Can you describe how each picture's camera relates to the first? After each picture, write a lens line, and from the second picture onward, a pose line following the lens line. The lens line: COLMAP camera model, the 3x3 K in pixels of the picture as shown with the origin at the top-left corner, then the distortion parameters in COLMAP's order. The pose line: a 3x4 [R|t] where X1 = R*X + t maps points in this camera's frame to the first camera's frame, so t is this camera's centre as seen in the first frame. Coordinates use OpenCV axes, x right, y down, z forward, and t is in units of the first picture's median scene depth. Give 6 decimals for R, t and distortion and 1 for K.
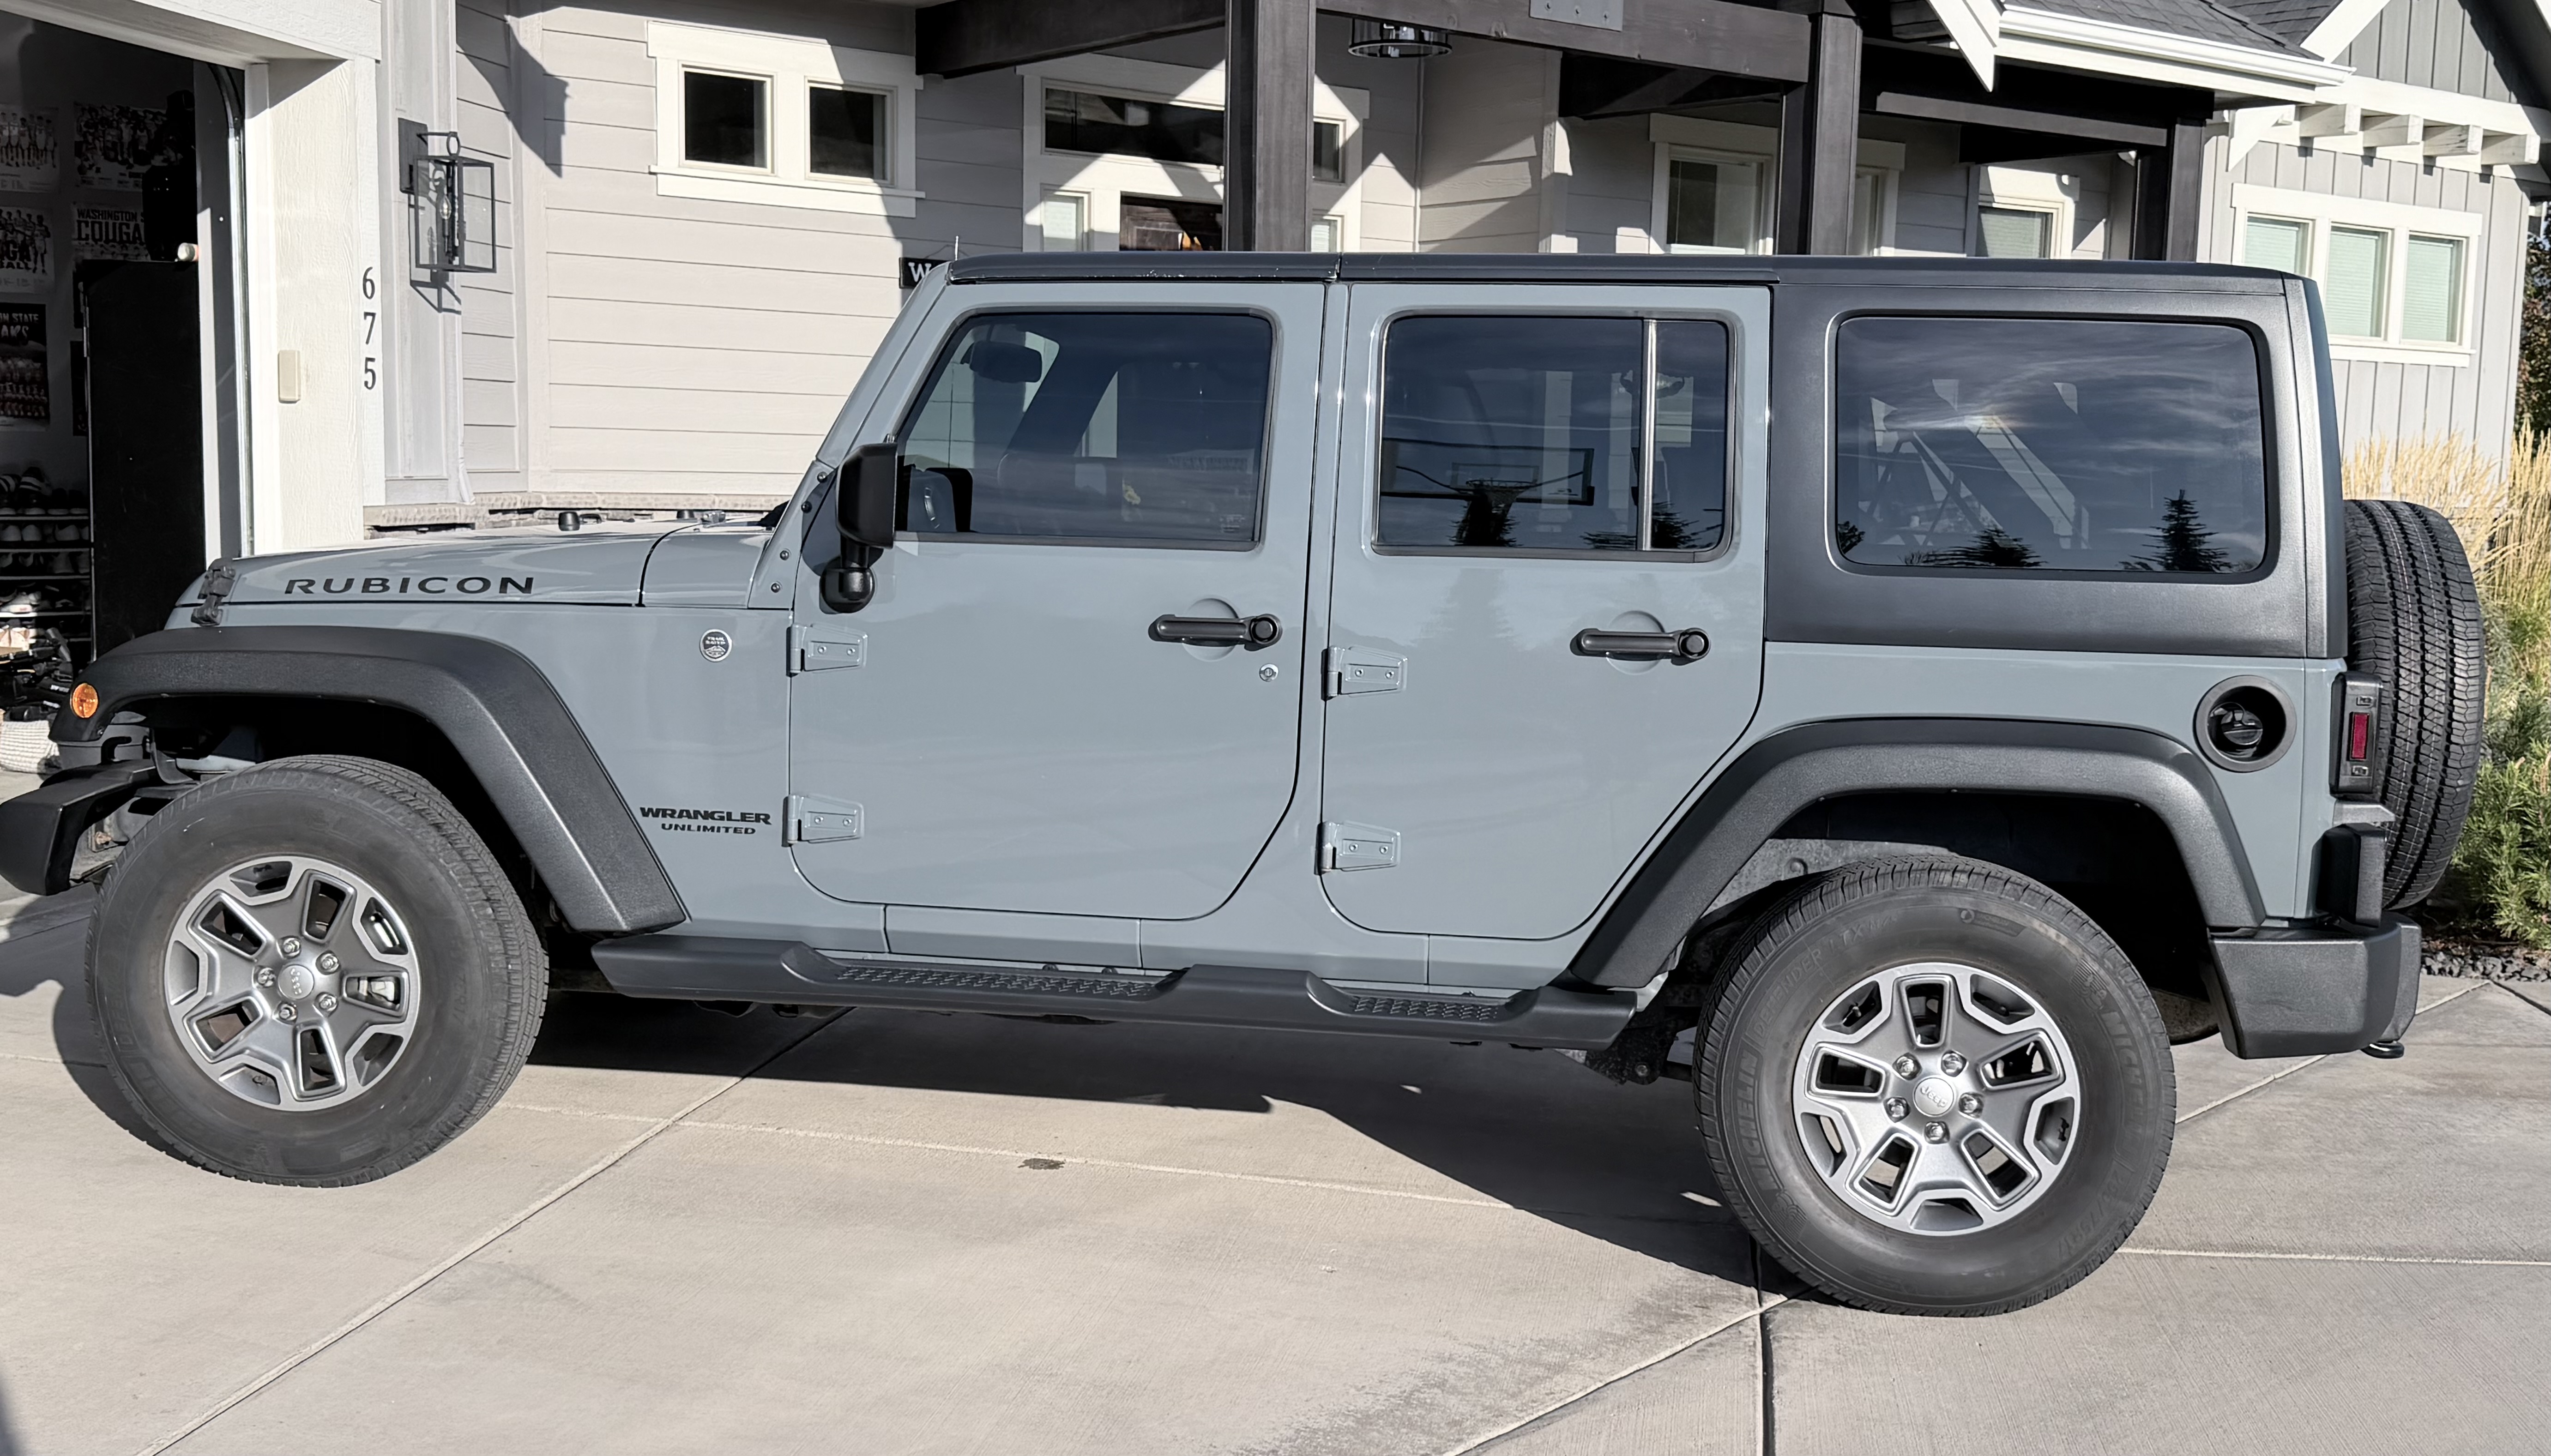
lens RADIAL K [[2546.5, 0, 1275.5], [0, 2546.5, 728.0], [0, 0, 1]] dist [0.065838, 0.000721]
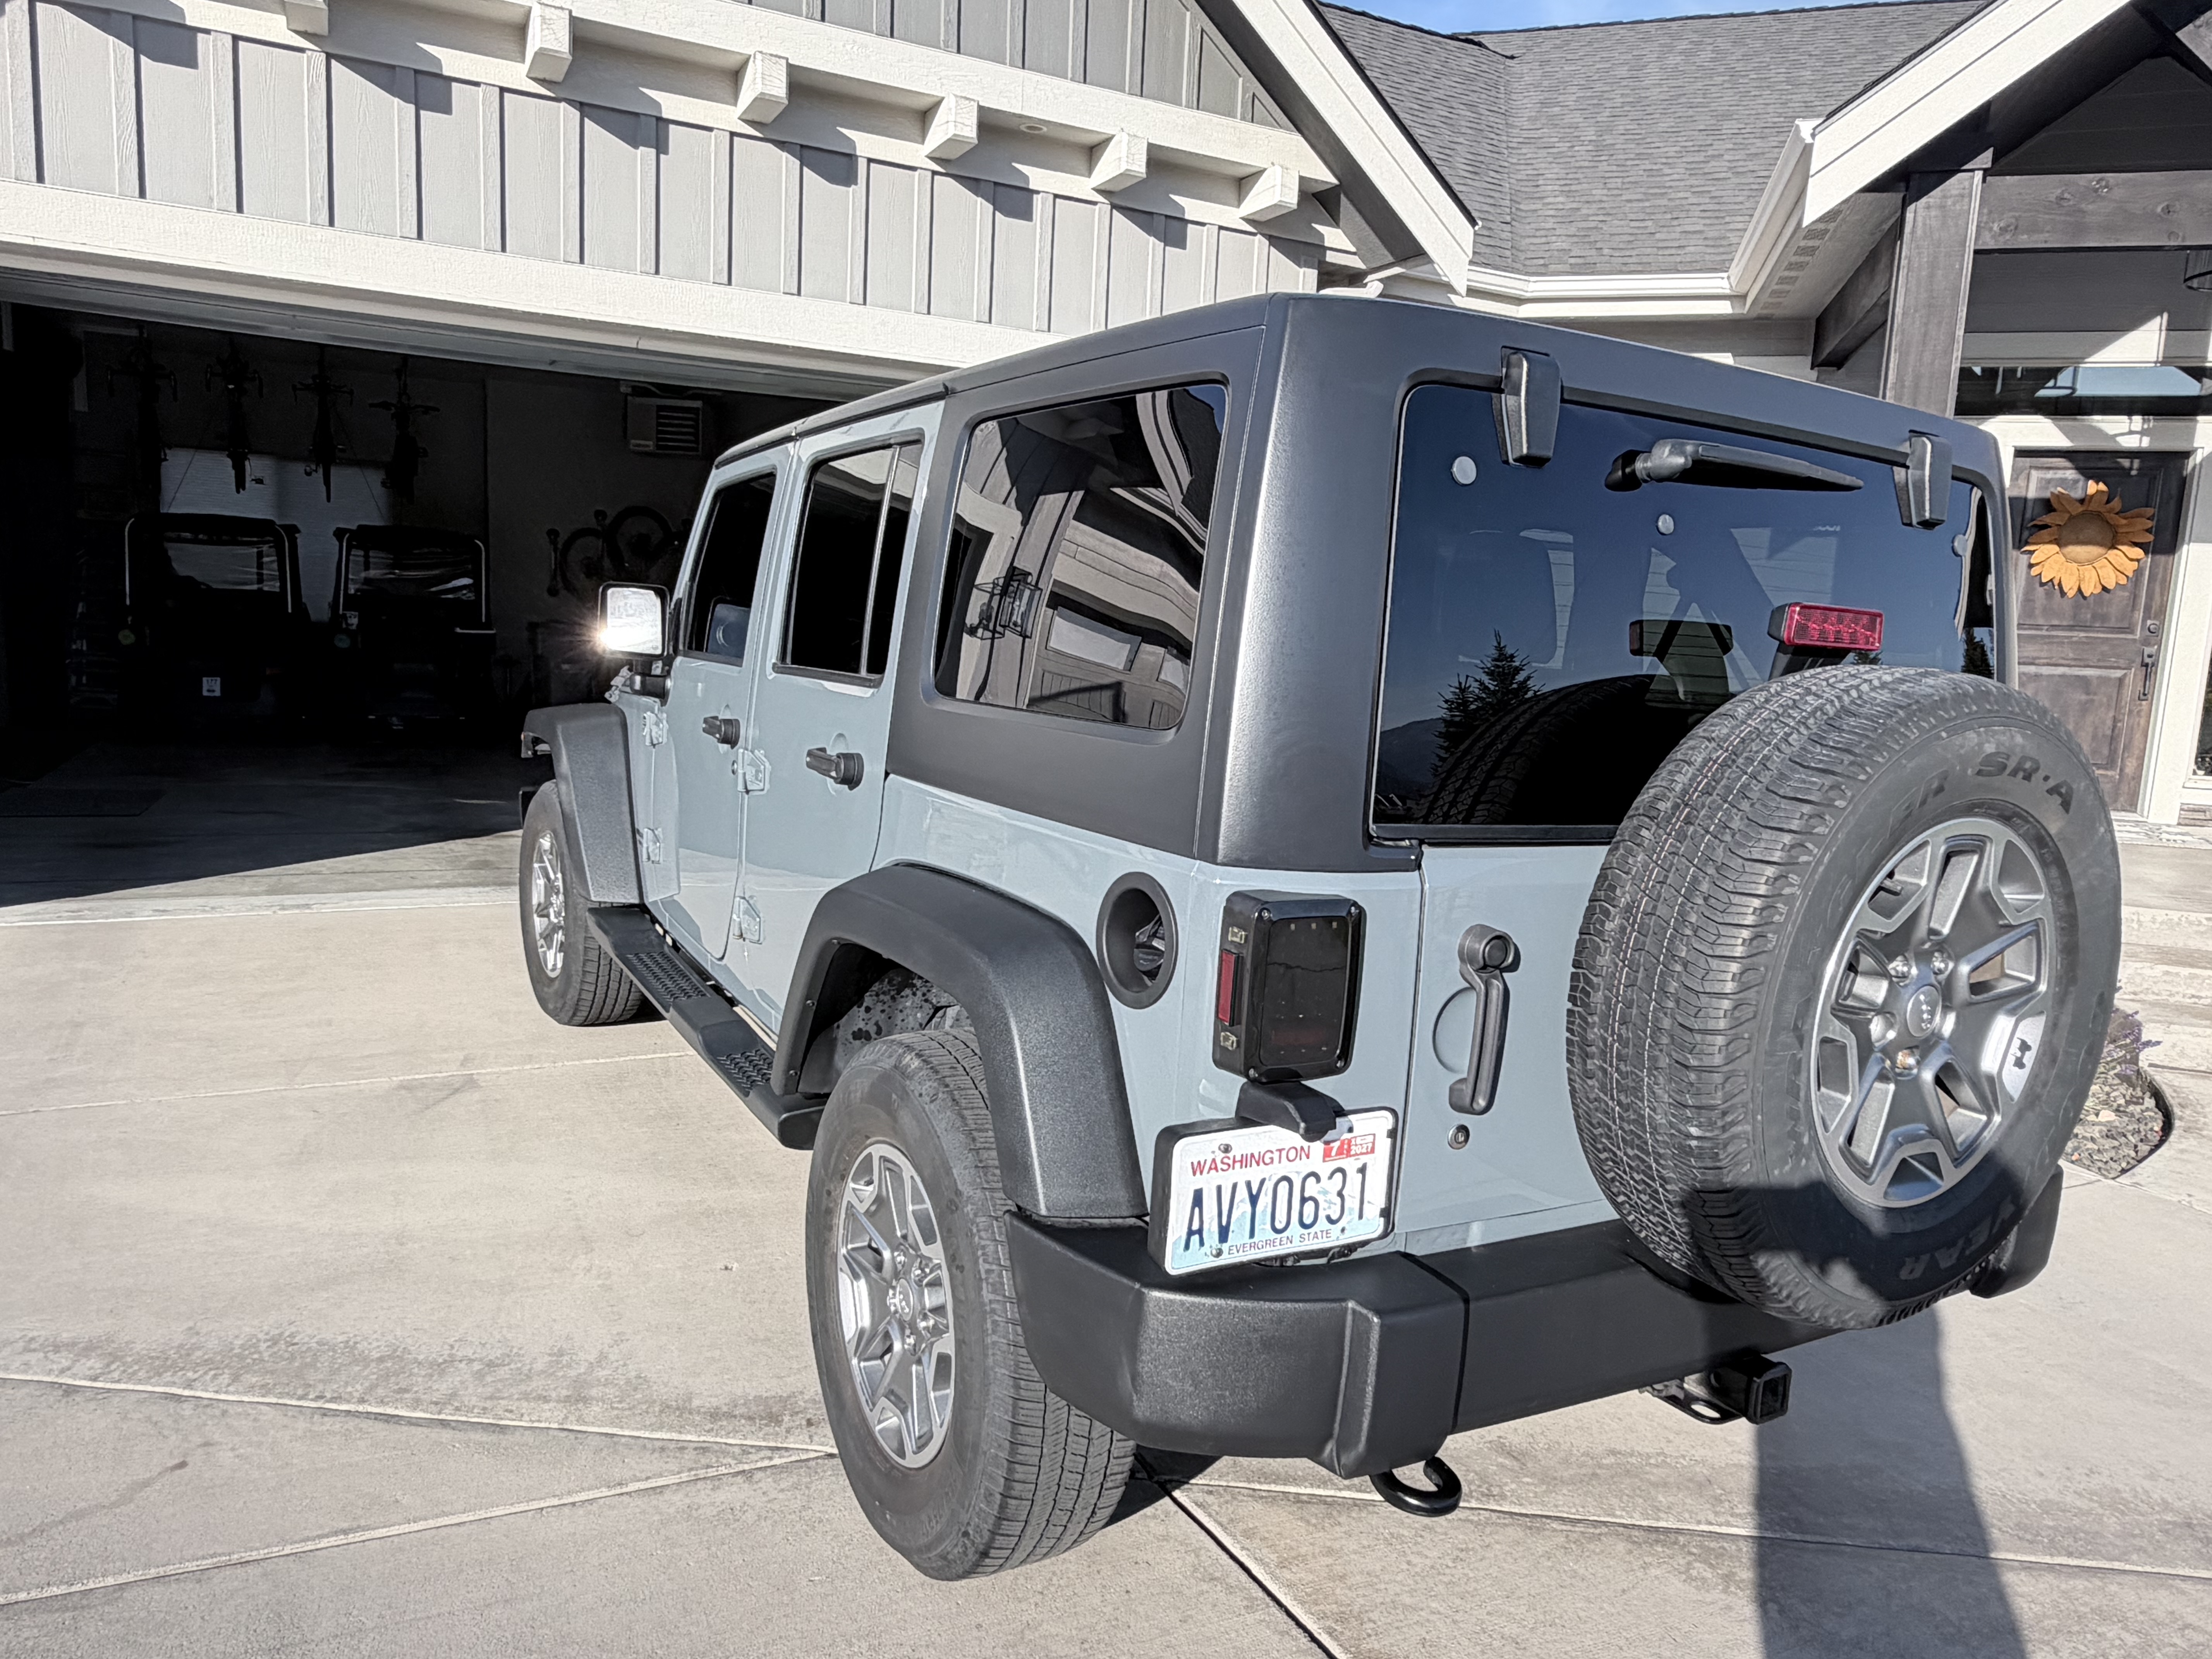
lens RADIAL K [[1503.4, 0, 1106.0], [0, 1503.4, 829.5], [0, 0, 1]] dist [-0.002272, 0.000965]
pose [[0.605144, 0.118565, -0.787238, 0.687113], [-0.126342, 0.990619, 0.052078, -0.053408], [0.786027, 0.067946, 0.614447, 0.718493]]
